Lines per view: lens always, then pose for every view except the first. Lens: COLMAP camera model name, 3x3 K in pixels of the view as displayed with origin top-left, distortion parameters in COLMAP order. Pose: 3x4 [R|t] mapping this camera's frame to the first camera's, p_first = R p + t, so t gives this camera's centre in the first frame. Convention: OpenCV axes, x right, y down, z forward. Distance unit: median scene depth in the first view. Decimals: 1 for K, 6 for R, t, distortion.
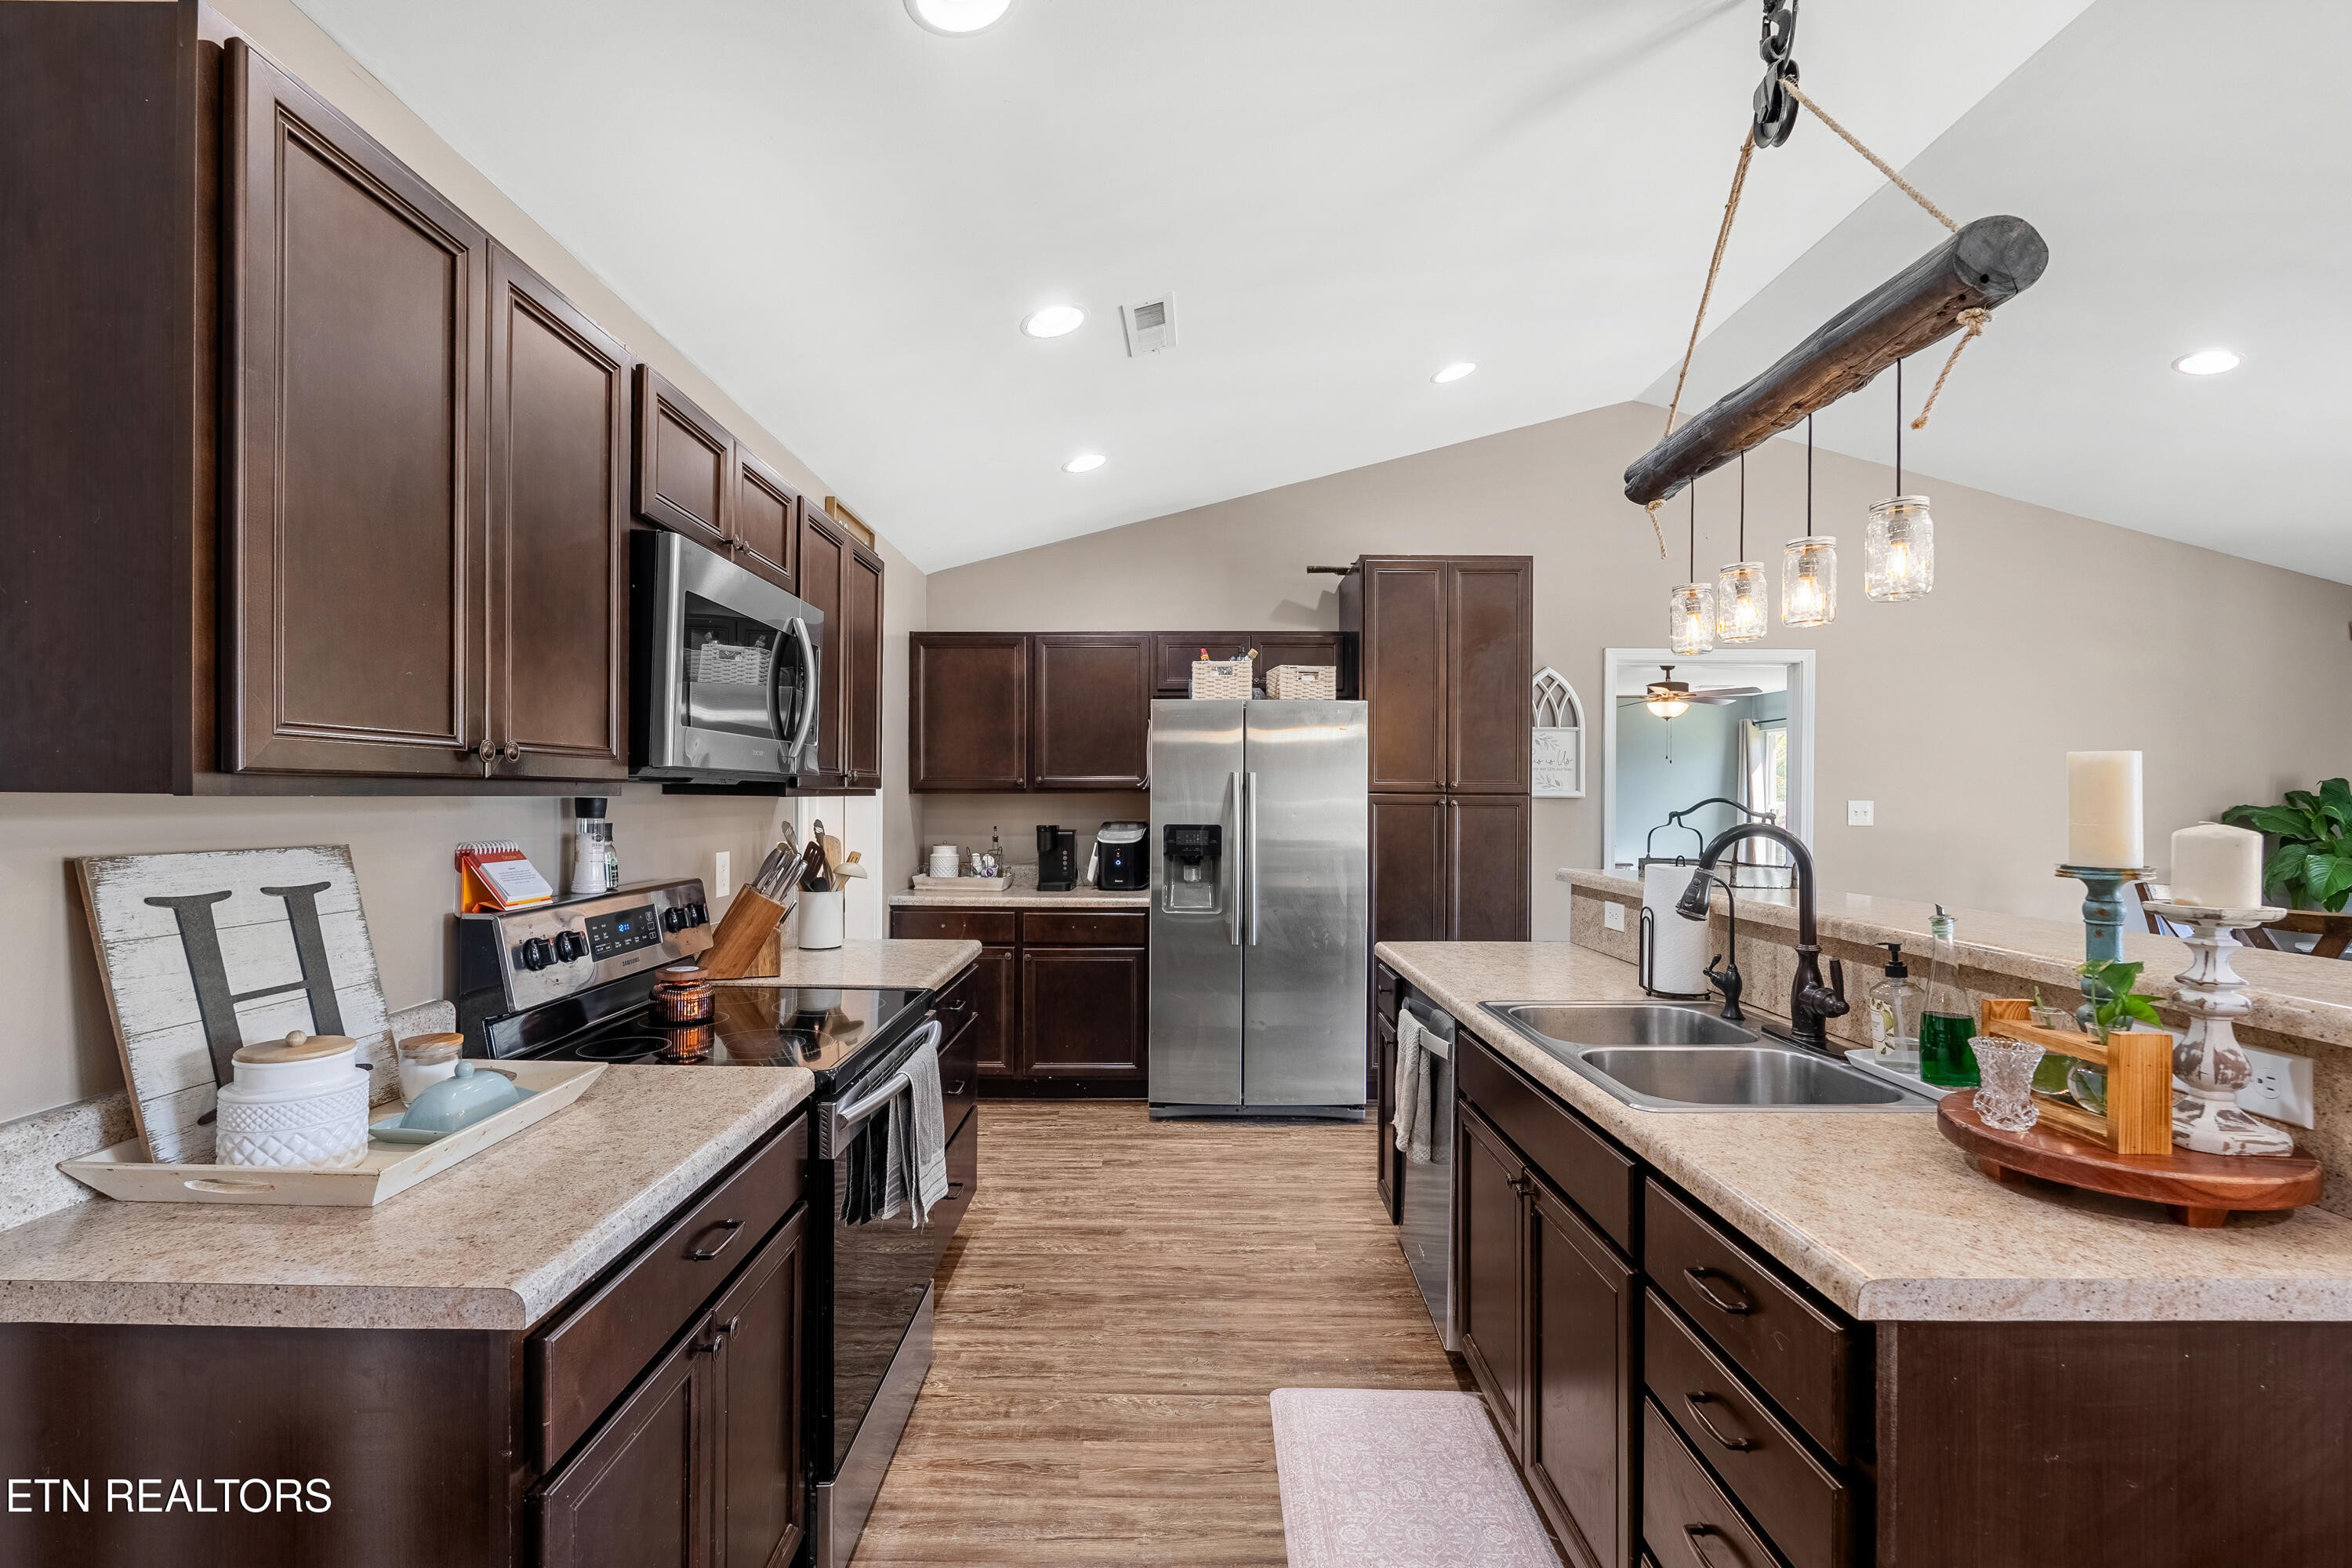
lens RADIAL K [[1037.3, 0, 1160.9], [0, 1037.3, 792.3], [0, 0, 1]] dist [-0.001478, -0.000386]
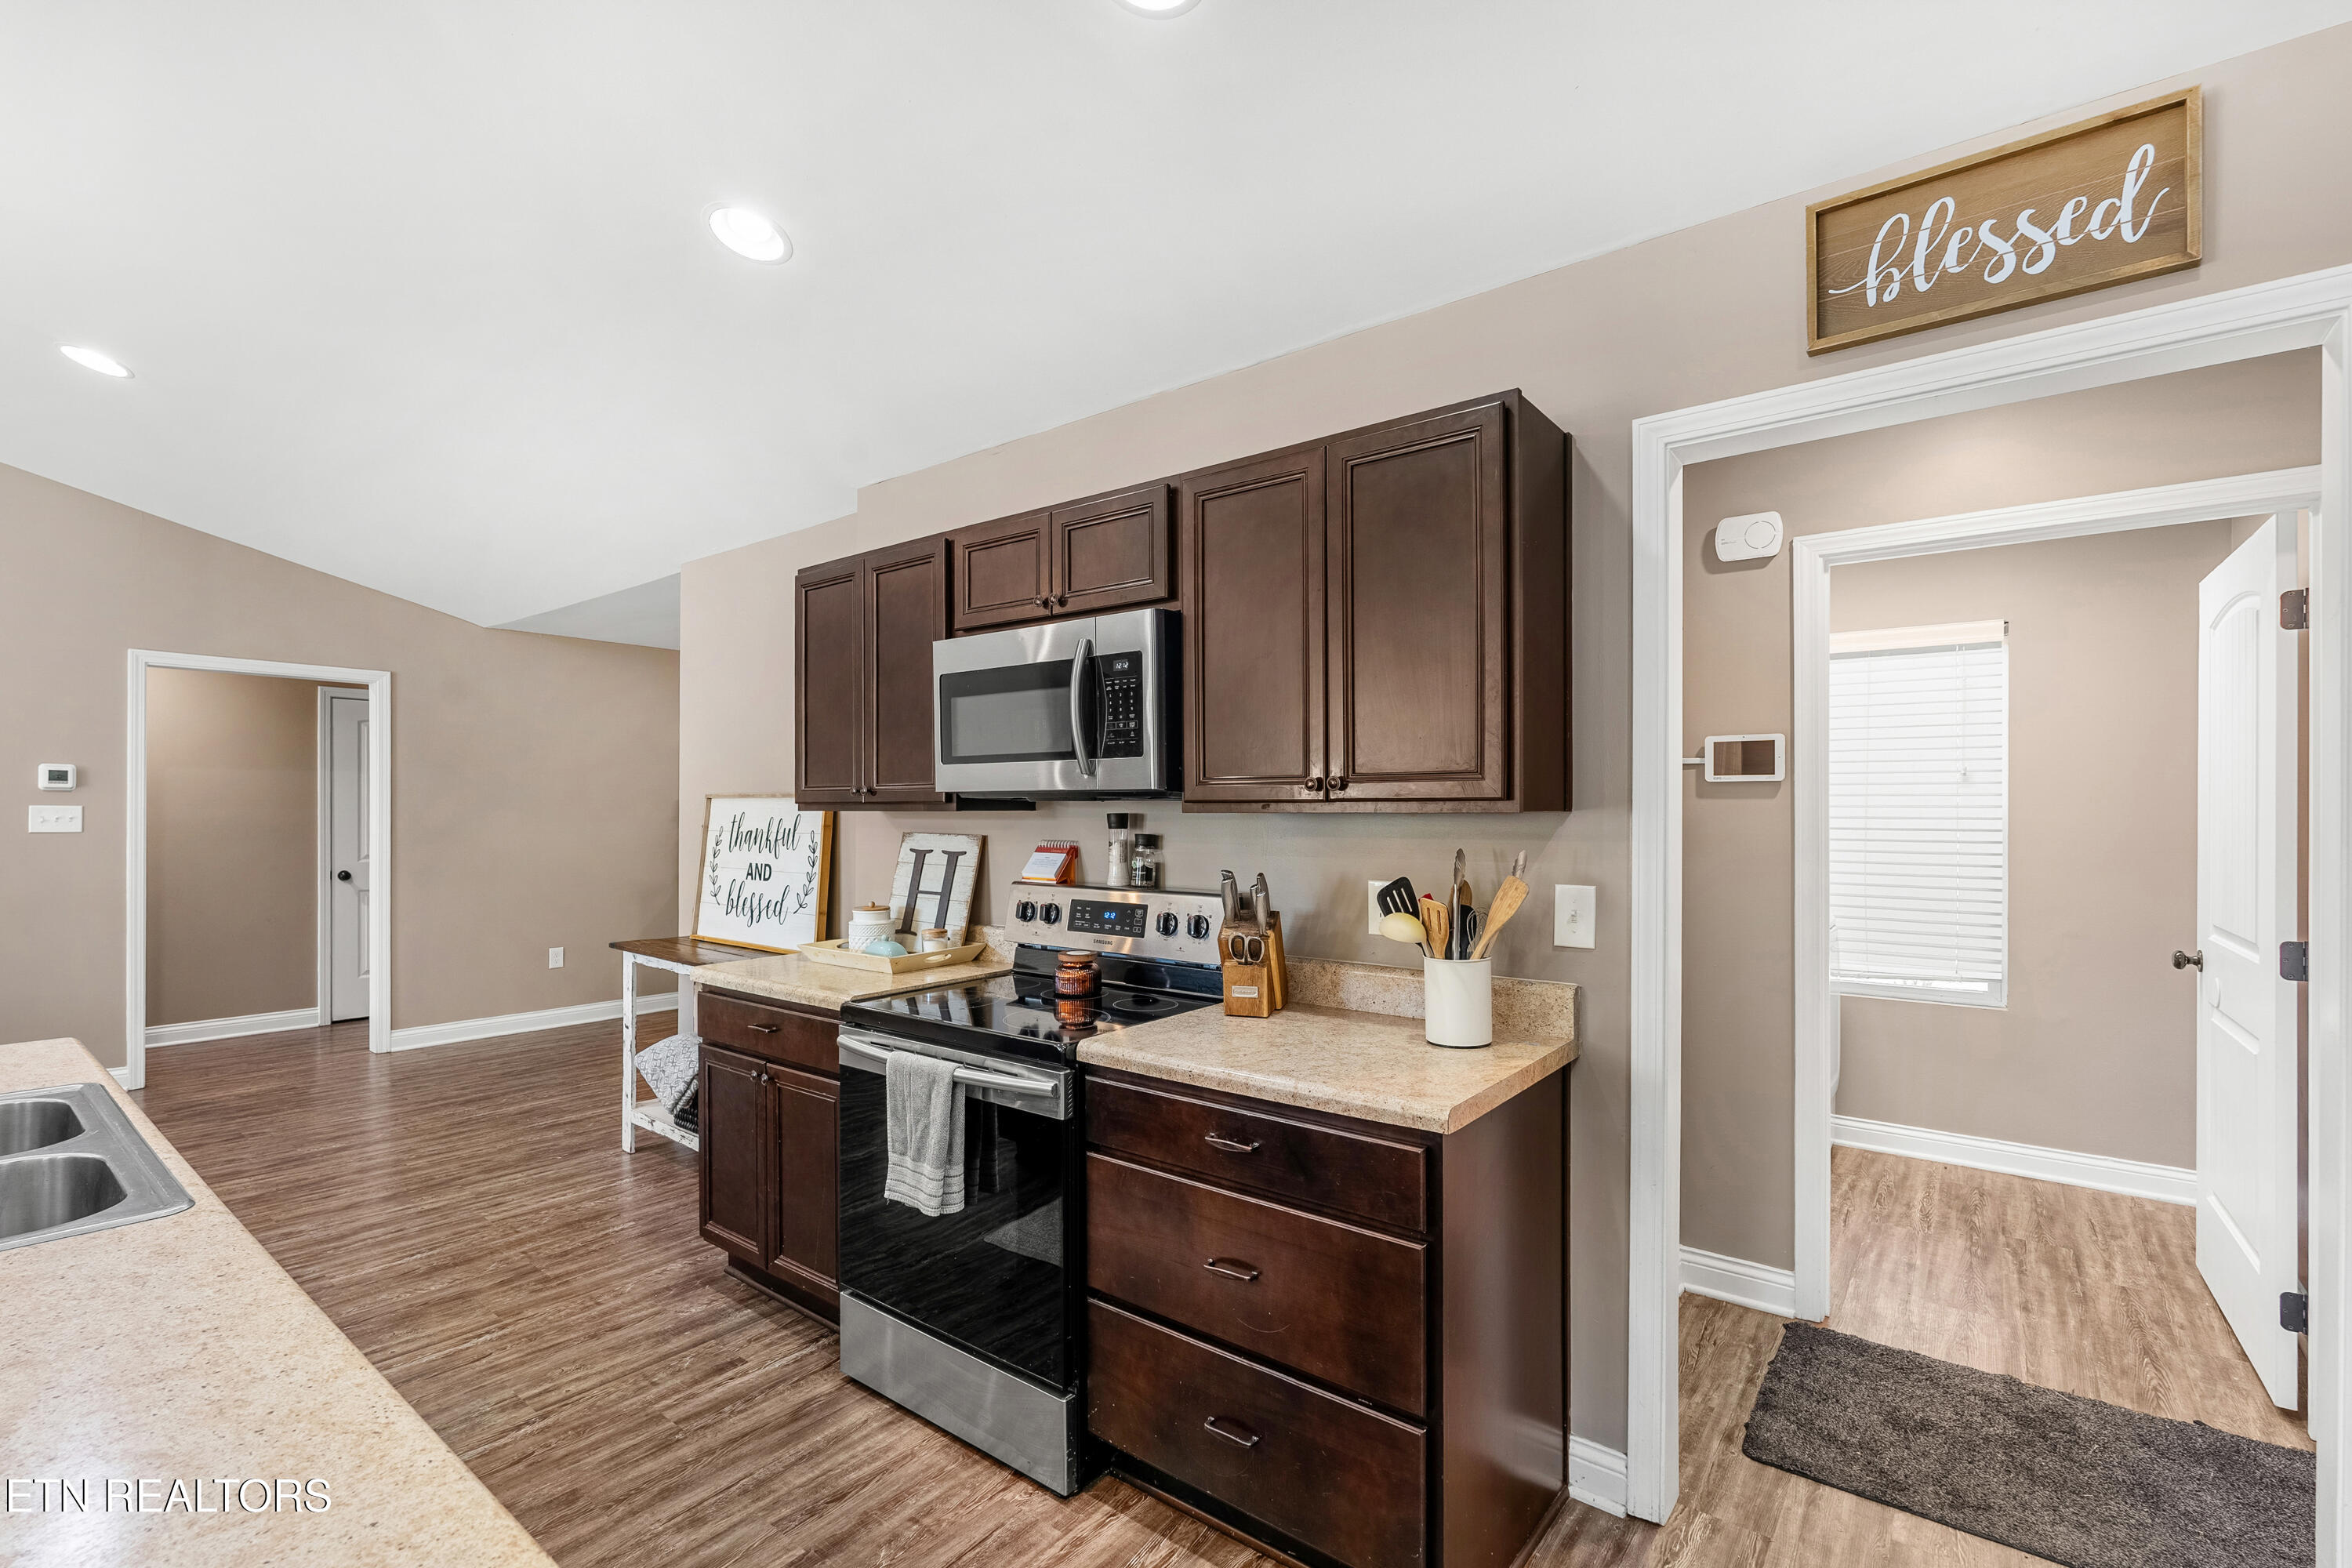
lens RADIAL K [[1037.3, 0, 1177.5], [0, 1037.3, 805.2], [0, 0, 1]] dist [-0.001478, -0.000386]
pose [[-0.606850, -0.012573, -0.794717, 0.214600], [-0.003541, 0.999908, -0.013115, 0.005380], [0.794809, -0.005145, -0.606838, 0.879114]]
